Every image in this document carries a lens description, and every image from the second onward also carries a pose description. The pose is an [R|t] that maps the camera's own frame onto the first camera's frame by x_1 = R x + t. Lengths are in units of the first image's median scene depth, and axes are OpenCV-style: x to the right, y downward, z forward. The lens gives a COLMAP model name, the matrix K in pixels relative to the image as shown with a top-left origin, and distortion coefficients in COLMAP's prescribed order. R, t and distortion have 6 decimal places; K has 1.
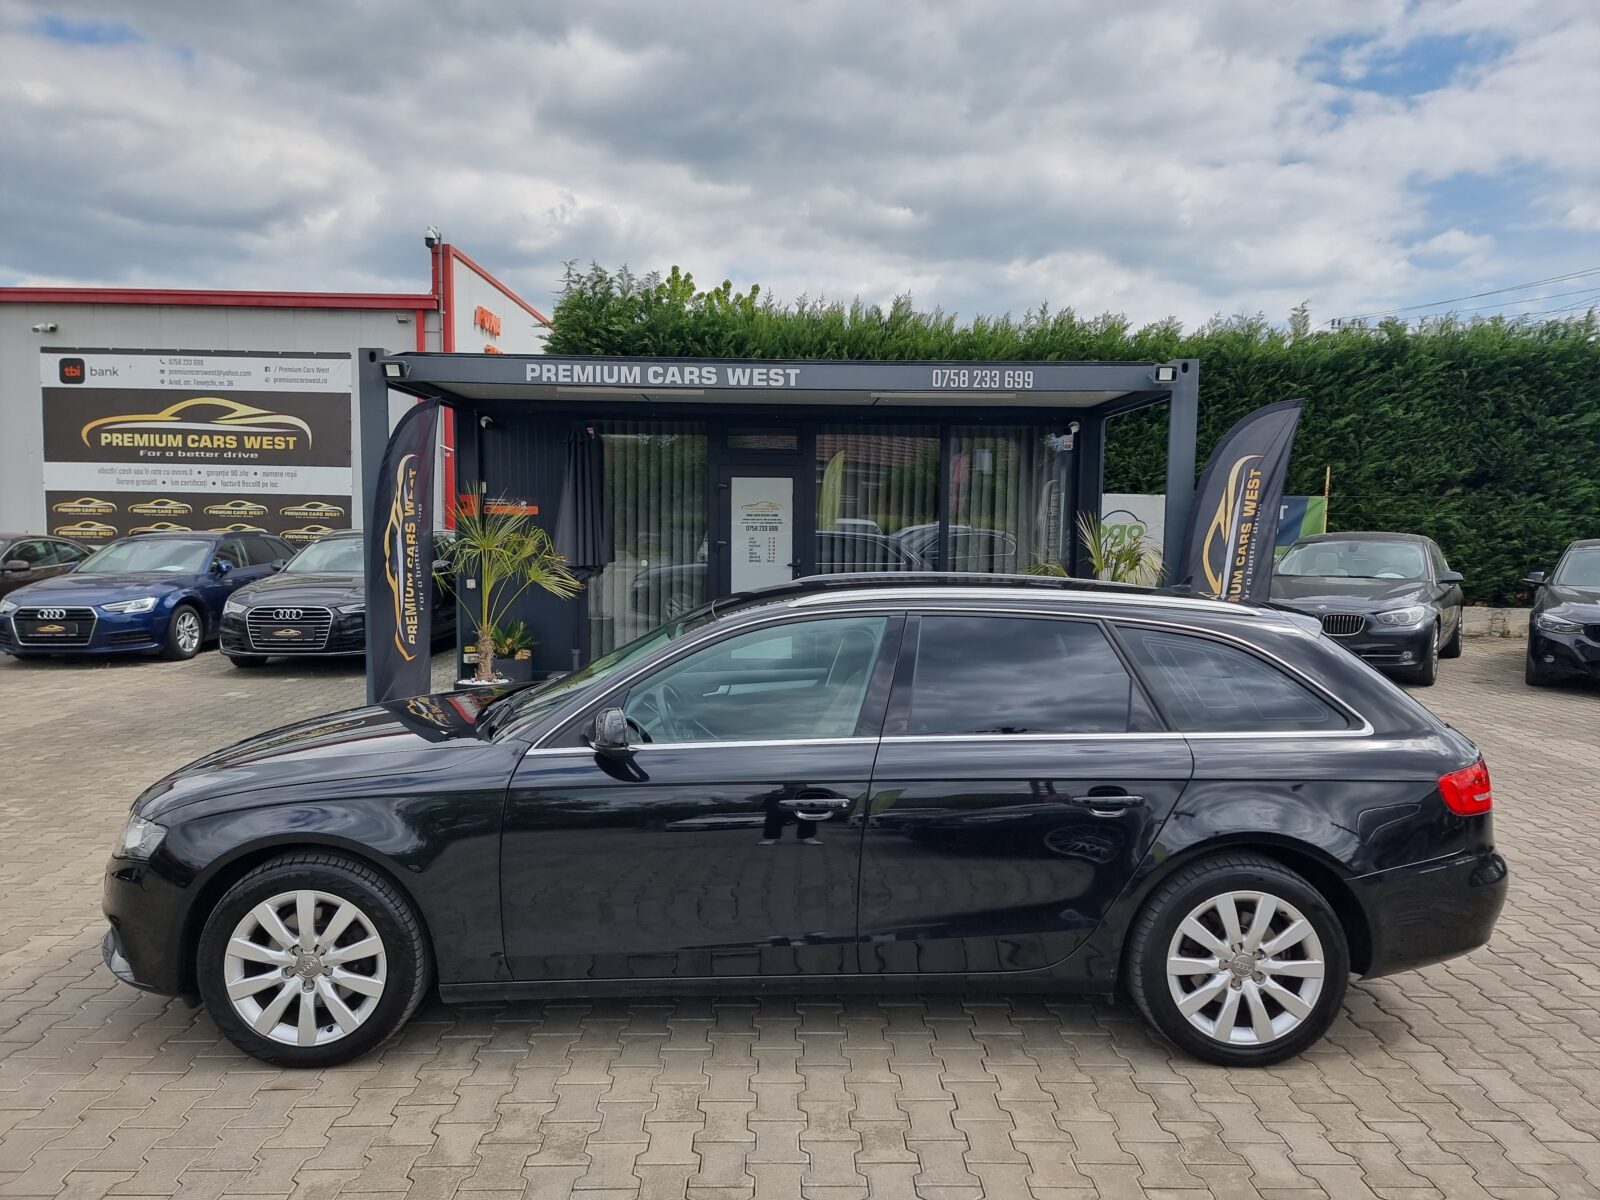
lens RADIAL K [[1123.4, 0, 800.0], [0, 1123.4, 600.0], [0, 0, 1]] dist [0.075428, -0.066349]
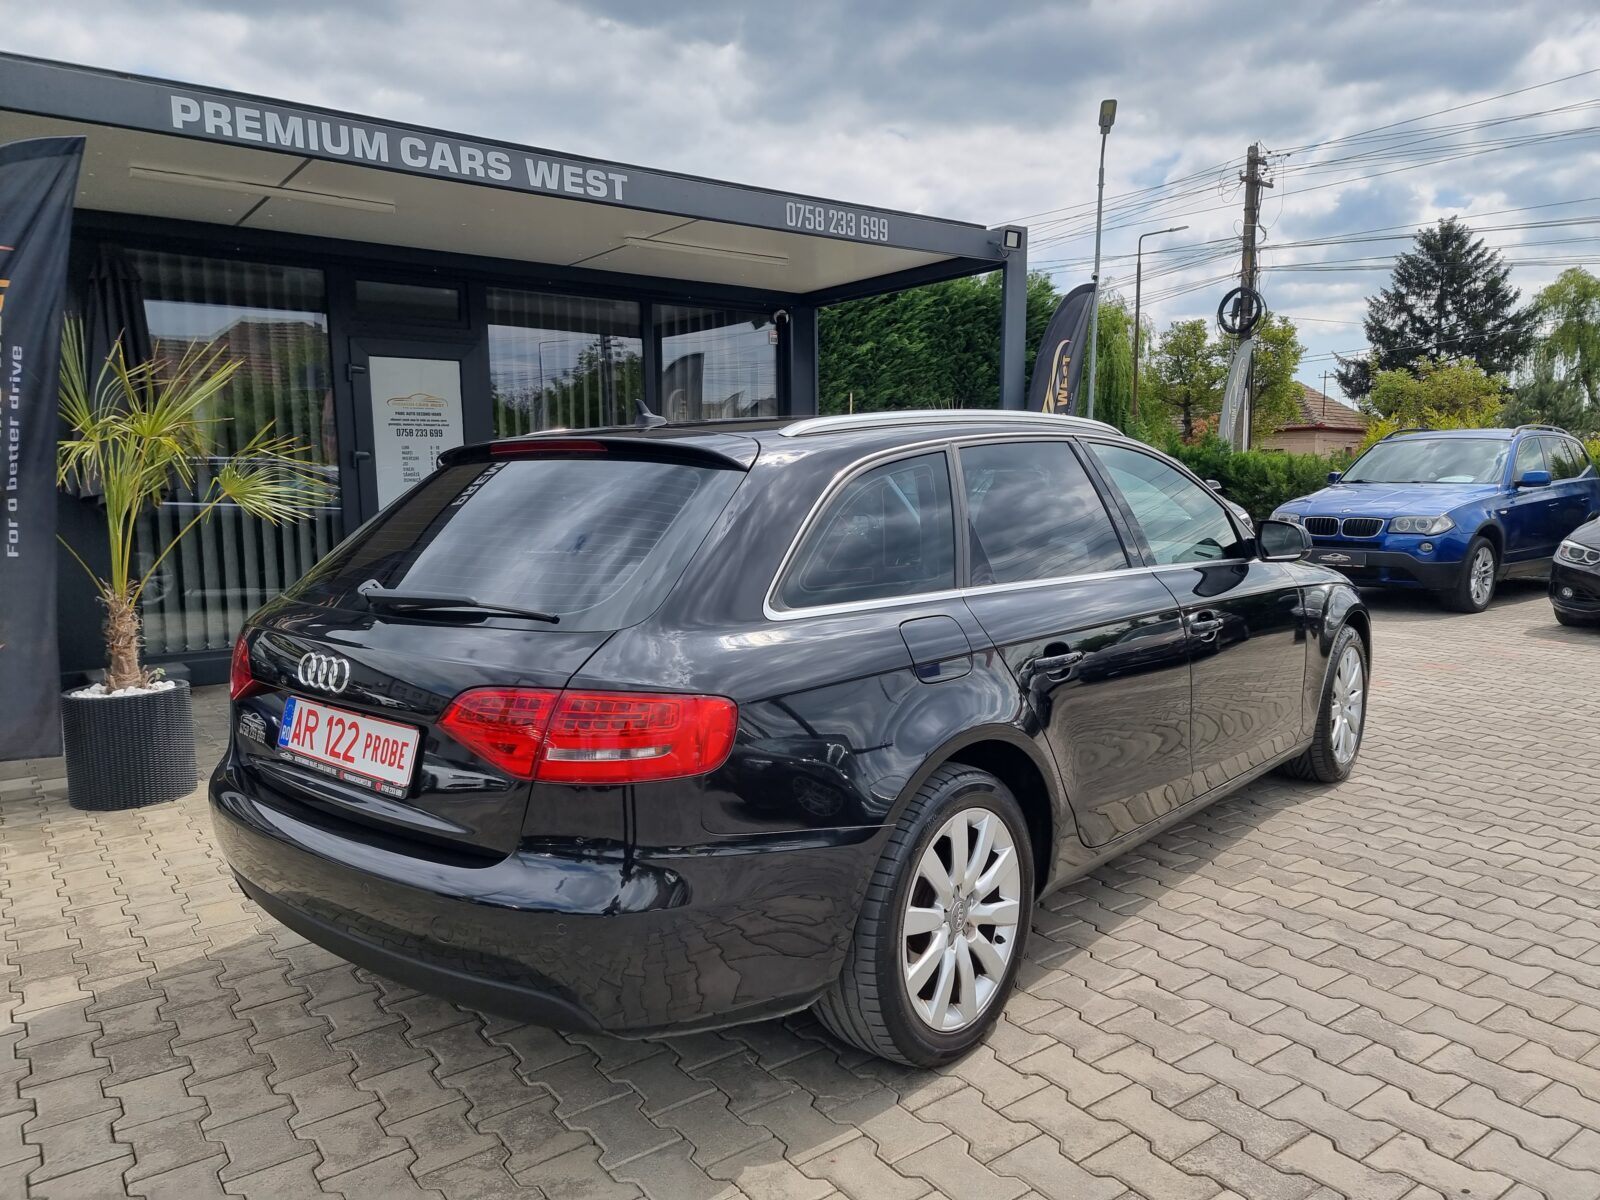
lens RADIAL K [[1131.7, 0, 822.3], [0, 1131.7, 600.3], [0, 0, 1]] dist [0.077246, -0.069703]
pose [[0.806357, -0.083669, 0.585481, -0.238392], [0.062882, 0.996460, 0.055796, 0.014463], [-0.588077, -0.008176, 0.808764, 0.263476]]
